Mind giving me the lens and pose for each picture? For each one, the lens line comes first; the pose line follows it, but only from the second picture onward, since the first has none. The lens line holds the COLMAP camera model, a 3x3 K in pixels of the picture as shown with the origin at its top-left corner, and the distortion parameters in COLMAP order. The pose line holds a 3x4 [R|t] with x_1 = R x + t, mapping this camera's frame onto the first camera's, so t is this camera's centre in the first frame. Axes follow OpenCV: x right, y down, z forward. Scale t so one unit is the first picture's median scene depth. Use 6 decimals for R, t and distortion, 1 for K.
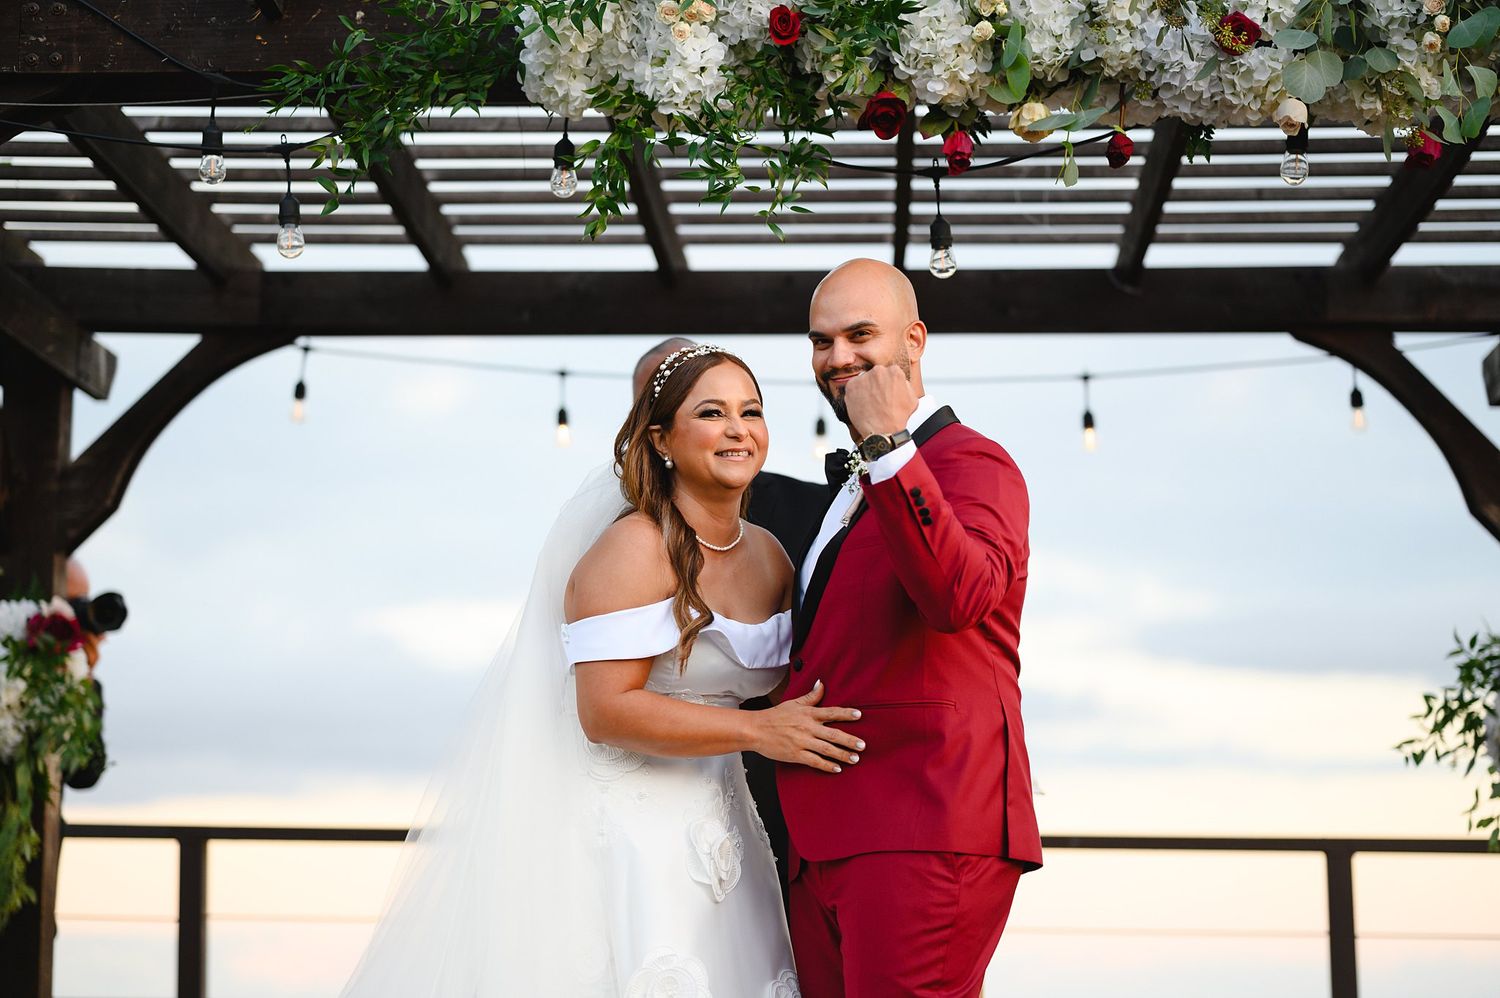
lens RADIAL K [[3600.1, 0, 750.0], [0, 3600.1, 499.0], [0, 0, 1]] dist [0.031477, -0.141870]
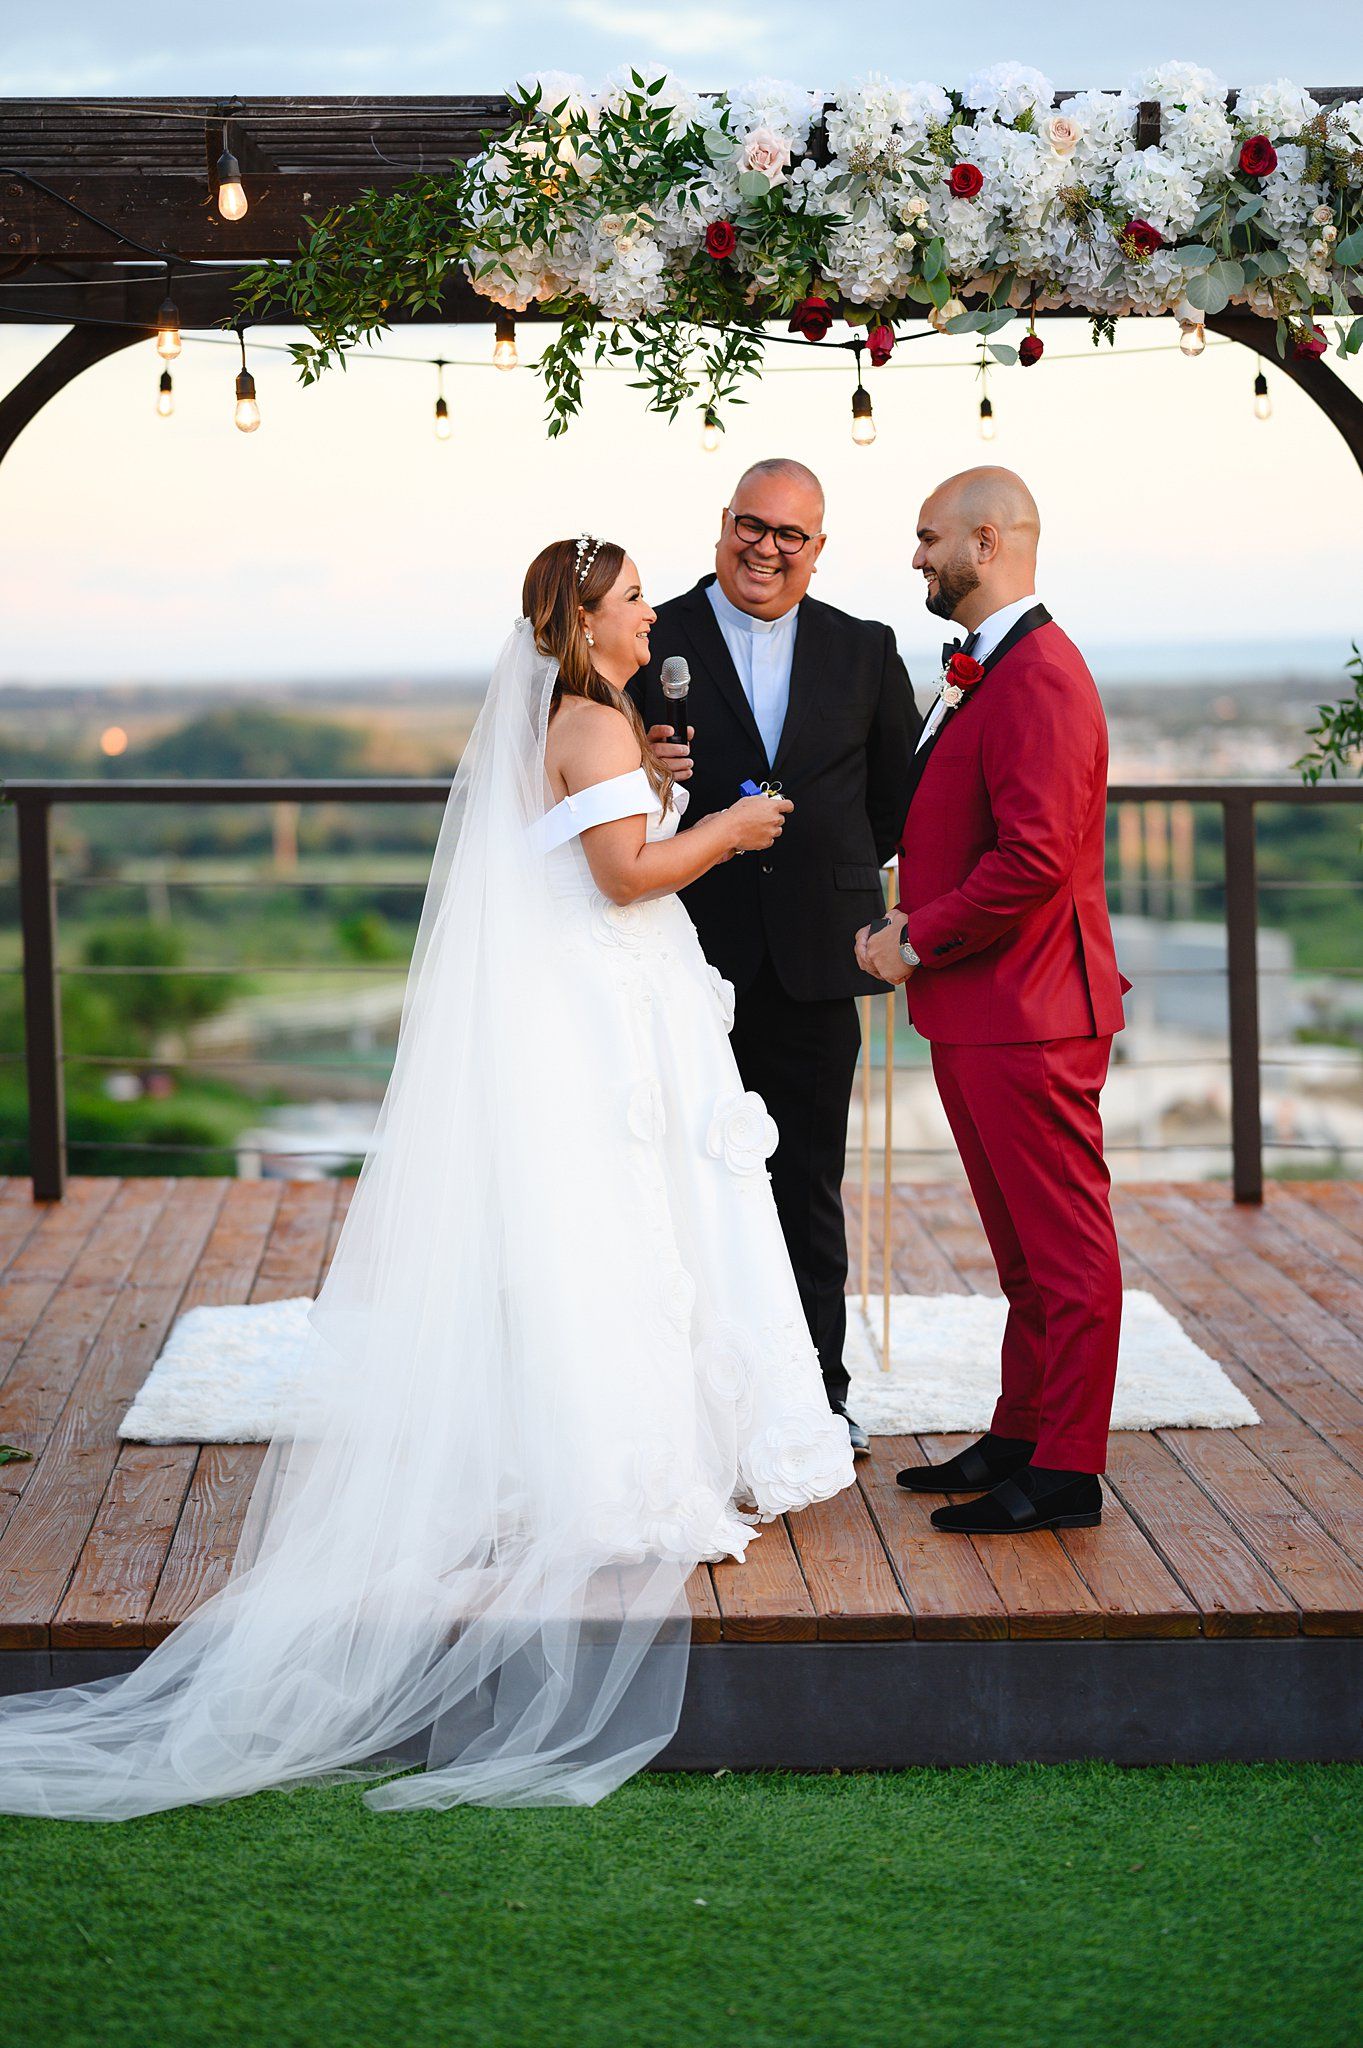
lens RADIAL K [[4915.4, 0, 681.5], [0, 4915.4, 1024.0], [0, 0, 1]] dist [0.031477, -0.141870]
pose [[0.999007, -0.020307, 0.039661, -0.064321], [0.010980, 0.974855, 0.222568, -0.228424], [-0.043184, -0.221911, 0.974110, -0.474010]]
